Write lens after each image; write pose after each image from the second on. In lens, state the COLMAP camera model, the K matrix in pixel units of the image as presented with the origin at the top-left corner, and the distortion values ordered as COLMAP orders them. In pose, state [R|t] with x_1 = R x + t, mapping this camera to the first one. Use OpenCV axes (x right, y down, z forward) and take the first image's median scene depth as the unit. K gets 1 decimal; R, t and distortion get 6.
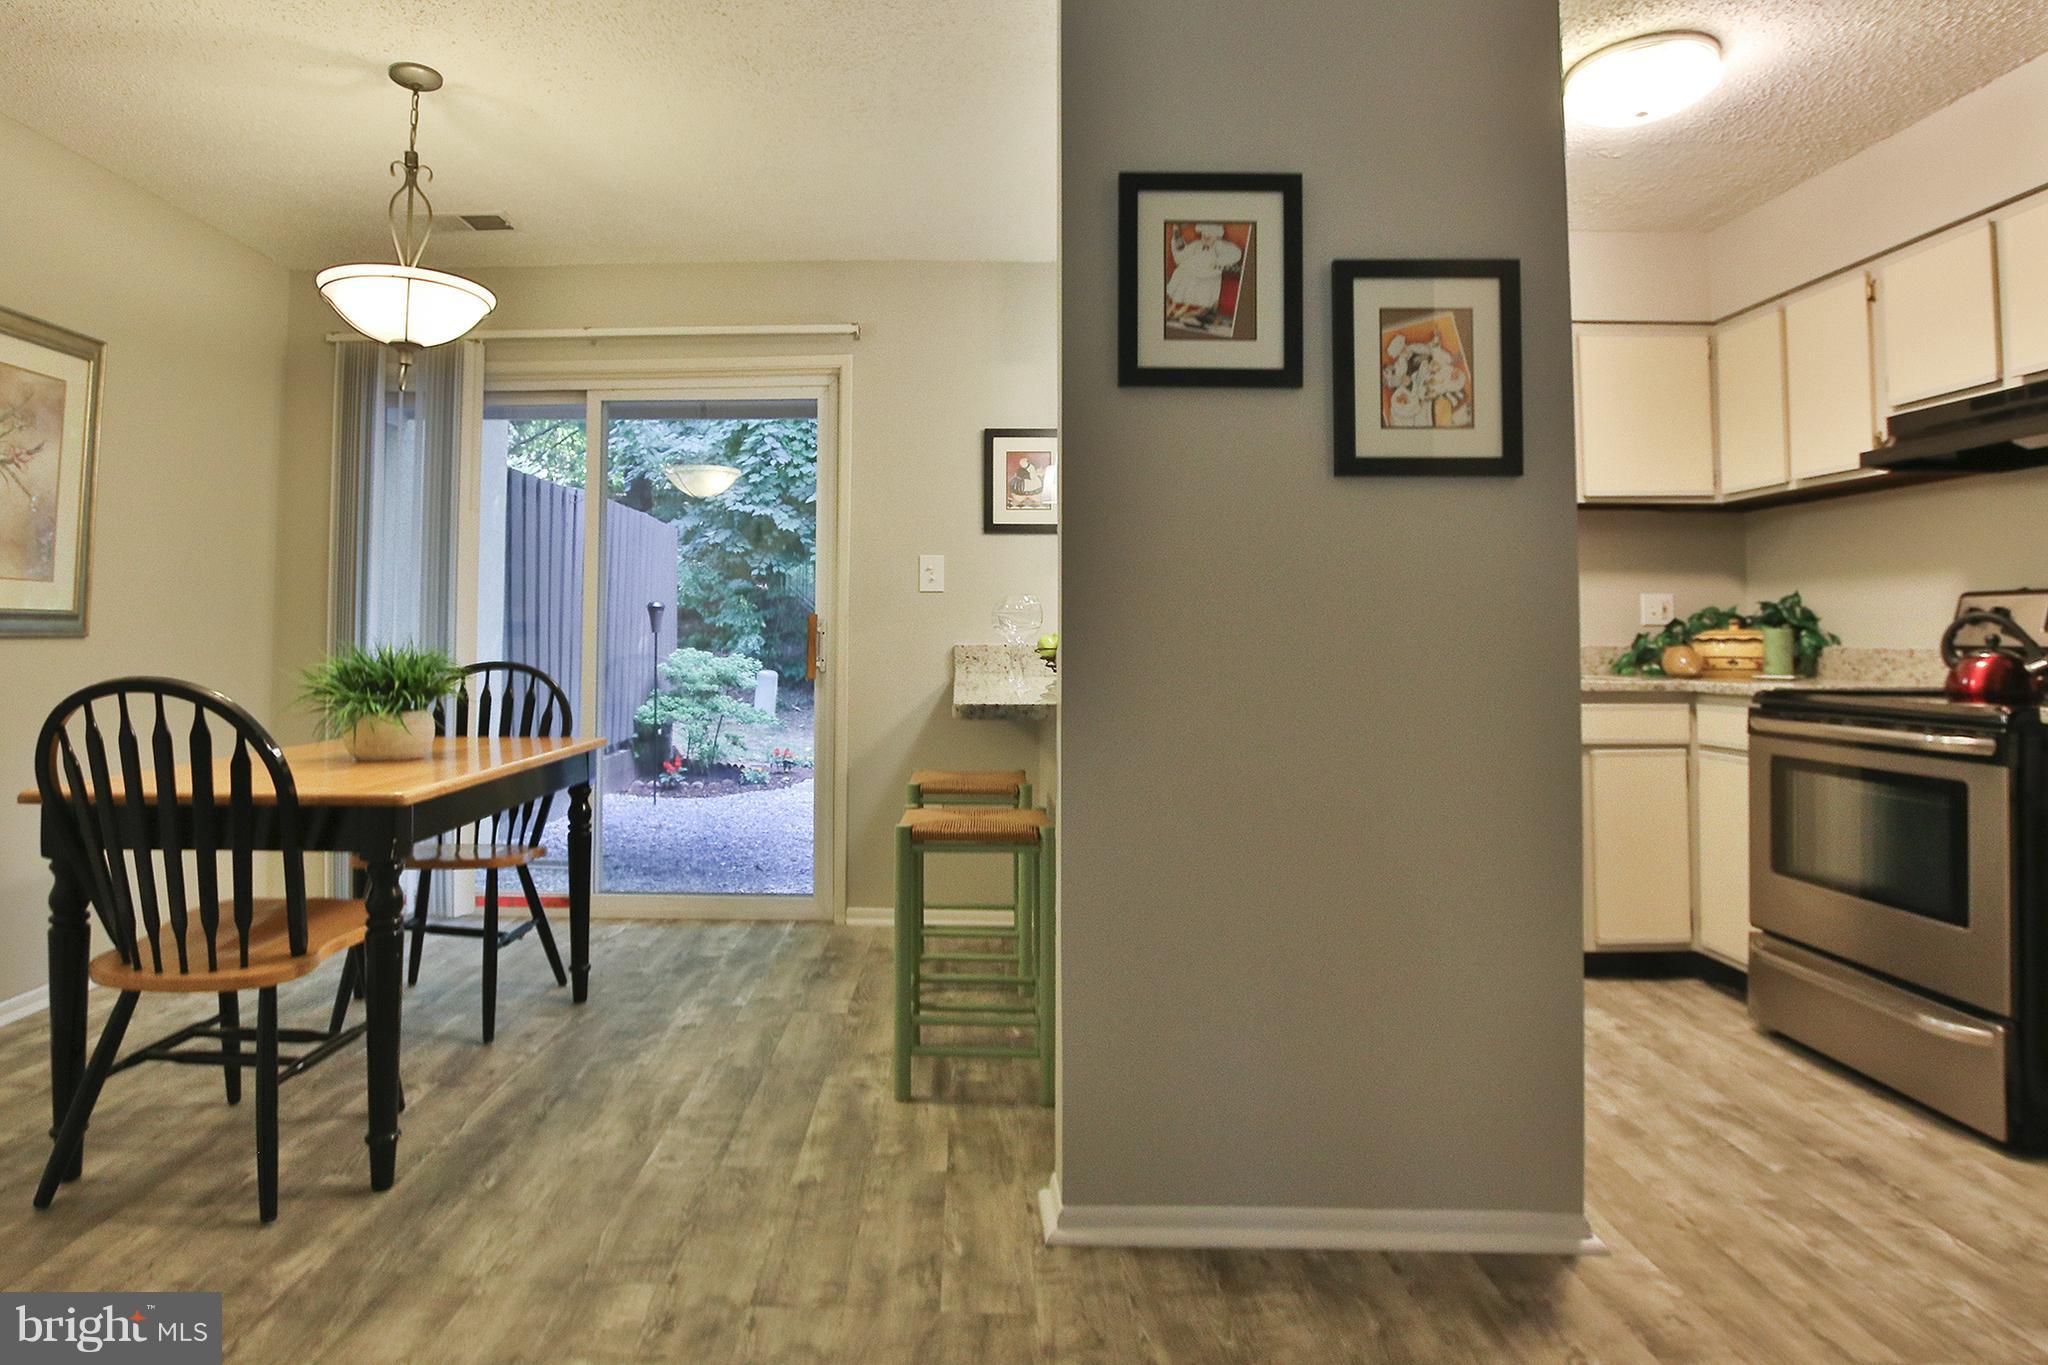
lens RADIAL K [[1118.0, 0, 949.5], [0, 1118.0, 574.6], [0, 0, 1]] dist [-0.015832, -0.001319]
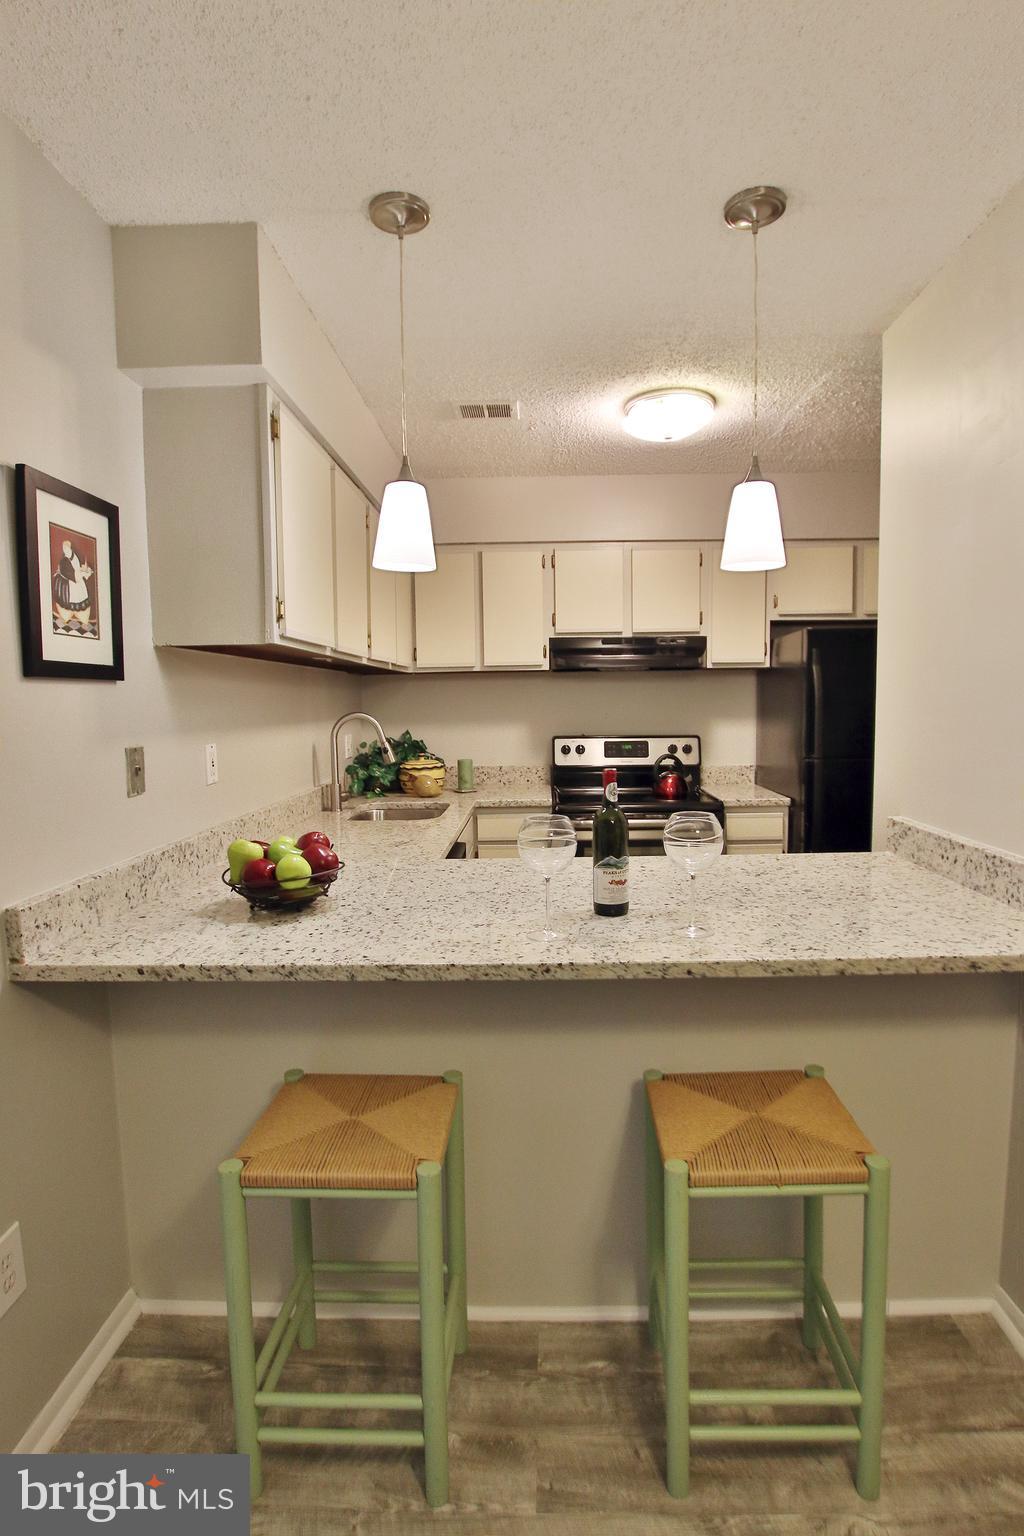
lens RADIAL K [[794.0, 0, 527.1], [0, 794.0, 773.9], [0, 0, 1]] dist [-0.029341, 0.002297]
pose [[0.010133, -0.098671, 0.995068, -0.364690], [-0.043030, 0.994155, 0.099019, -0.043849], [-0.999022, -0.043821, 0.005828, 0.869410]]
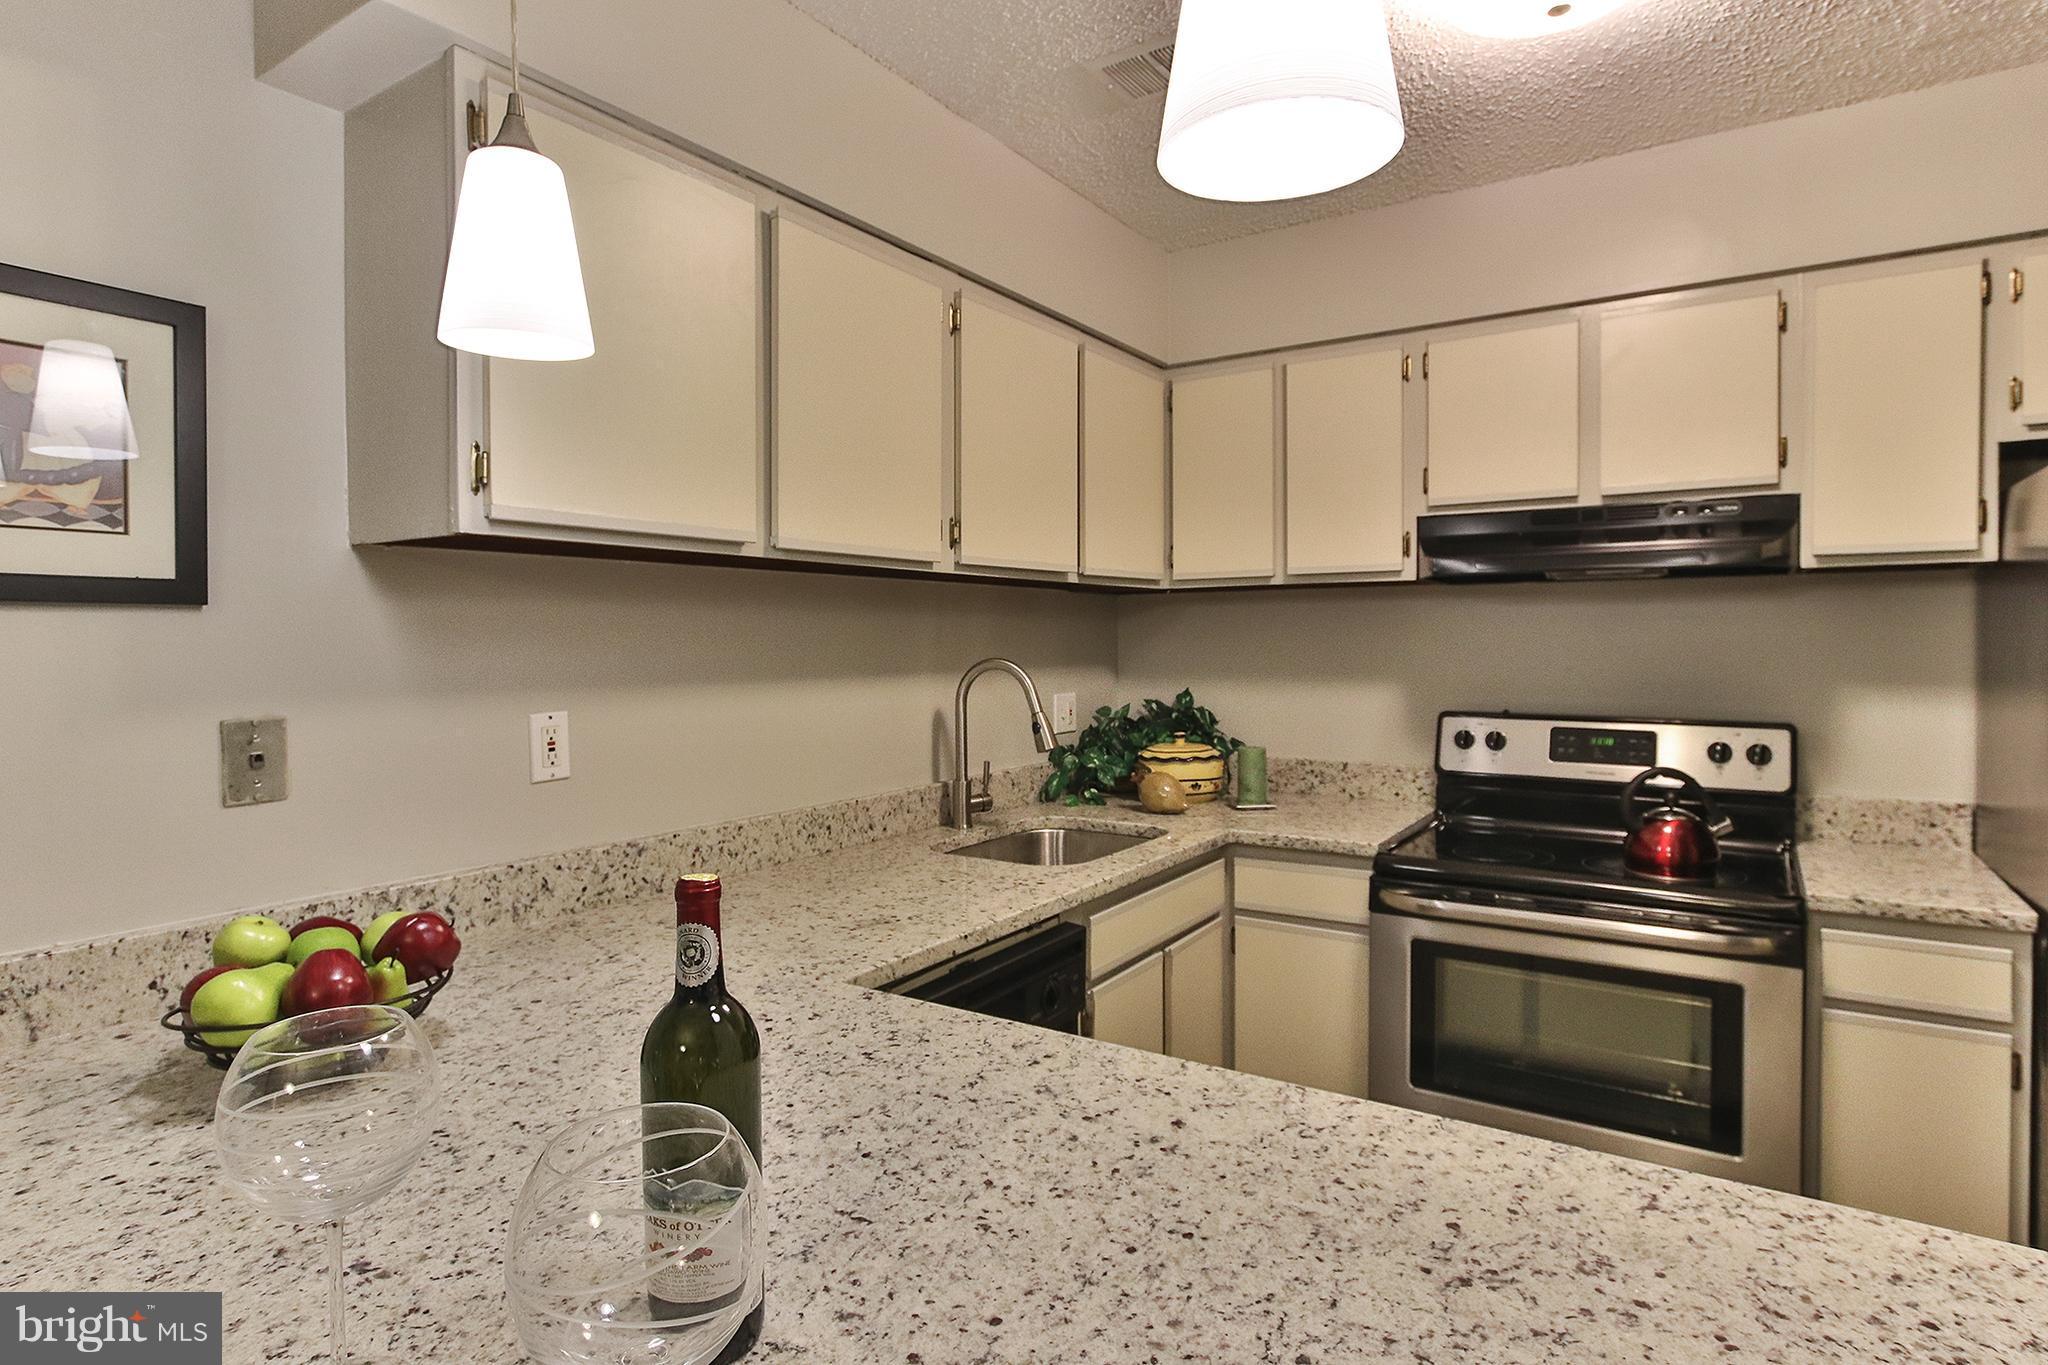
lens RADIAL K [[1079.2, 0, 1025.2], [0, 1079.2, 656.3], [0, 0, 1]] dist [-0.005930, 0.000953]
pose [[0.544985, -0.023034, 0.838130, -0.038861], [-0.038404, 0.997888, 0.052397, -0.055045], [-0.837566, -0.060743, 0.542949, 0.671467]]
